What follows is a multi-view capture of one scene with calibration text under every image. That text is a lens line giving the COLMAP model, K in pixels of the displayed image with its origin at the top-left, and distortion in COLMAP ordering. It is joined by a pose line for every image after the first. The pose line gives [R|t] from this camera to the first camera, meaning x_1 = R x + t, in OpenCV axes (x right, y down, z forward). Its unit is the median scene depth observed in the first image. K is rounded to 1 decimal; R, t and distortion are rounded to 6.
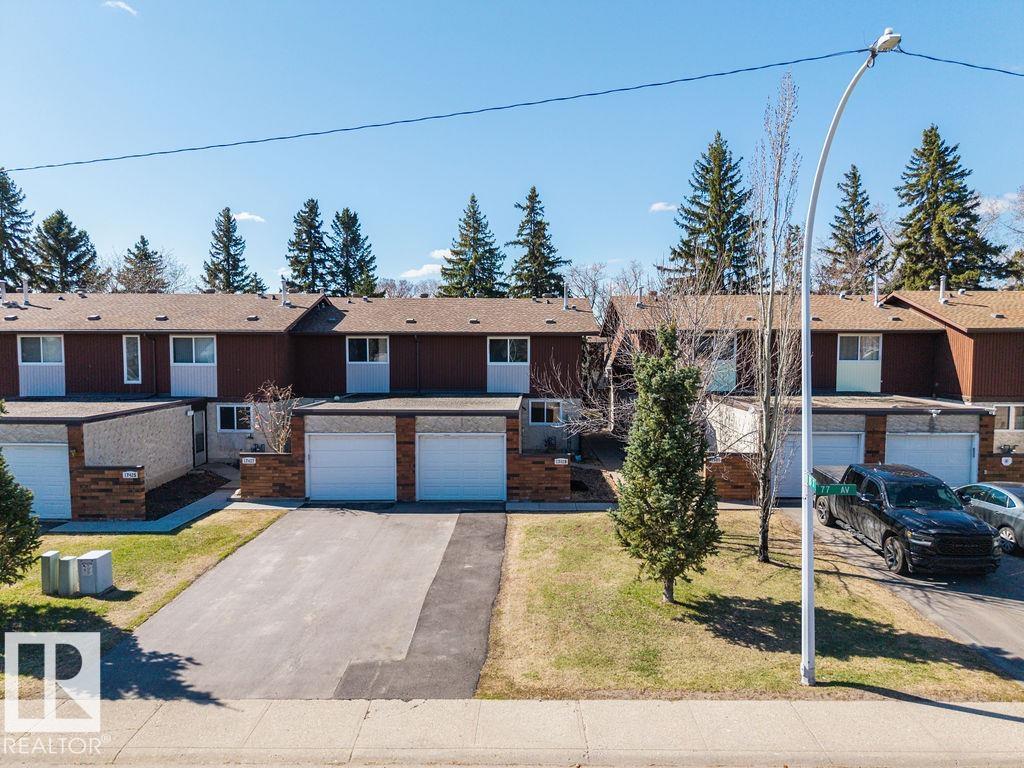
lens RADIAL K [[687.0, 0, 512.0], [0, 687.0, 384.0], [0, 0, 1]] dist [0.001166, 0.000358]
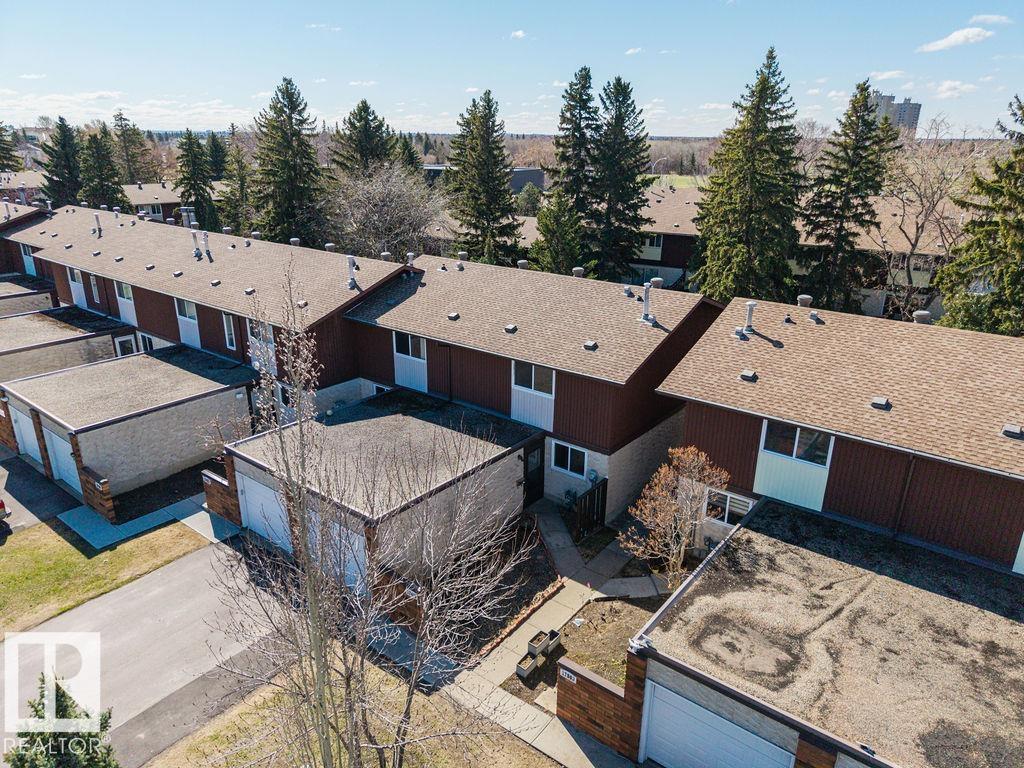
lens RADIAL K [[687.0, 0, 512.0], [0, 687.0, 384.0], [0, 0, 1]] dist [0.001166, 0.000358]
pose [[0.806302, 0.205056, -0.554823, 0.274289], [-0.043716, 0.956081, 0.289825, -0.176624], [0.589886, -0.209432, 0.779854, 0.230582]]
